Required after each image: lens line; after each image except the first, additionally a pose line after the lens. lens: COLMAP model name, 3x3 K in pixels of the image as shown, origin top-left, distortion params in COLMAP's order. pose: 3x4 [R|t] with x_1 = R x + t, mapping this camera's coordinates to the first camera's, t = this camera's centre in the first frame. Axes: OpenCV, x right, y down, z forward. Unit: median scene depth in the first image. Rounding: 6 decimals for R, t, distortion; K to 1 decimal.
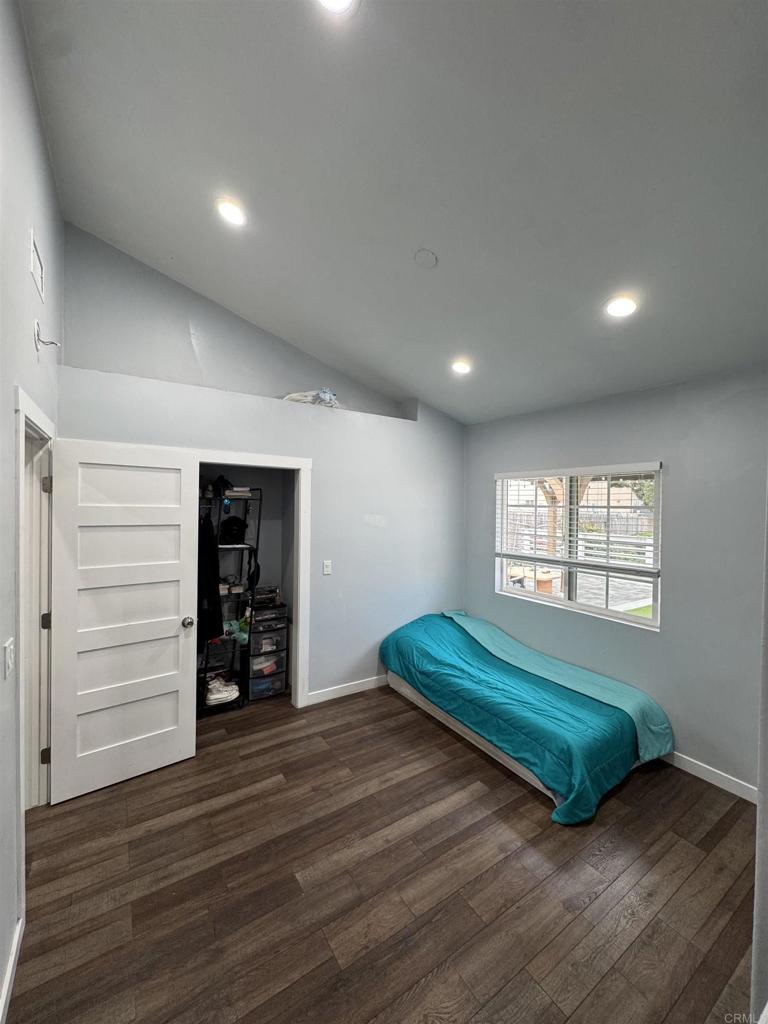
lens RADIAL K [[411.0, 0, 384.0], [0, 411.0, 512.0], [0, 0, 1]] dist [0.015406, -0.000006]
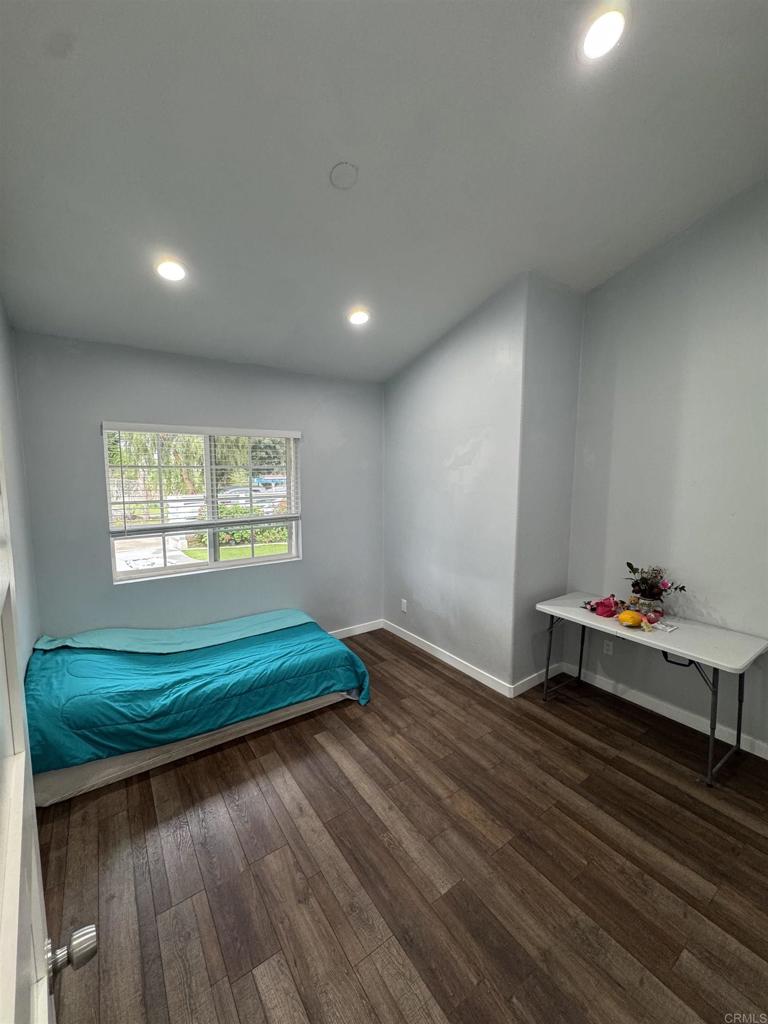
lens RADIAL K [[411.0, 0, 384.0], [0, 411.0, 512.0], [0, 0, 1]] dist [0.015406, -0.000006]
pose [[-0.027989, -0.121424, 0.992206, -0.682629], [0.012238, 0.992479, 0.121803, -0.026986], [-0.999533, 0.015552, -0.026292, 0.786772]]
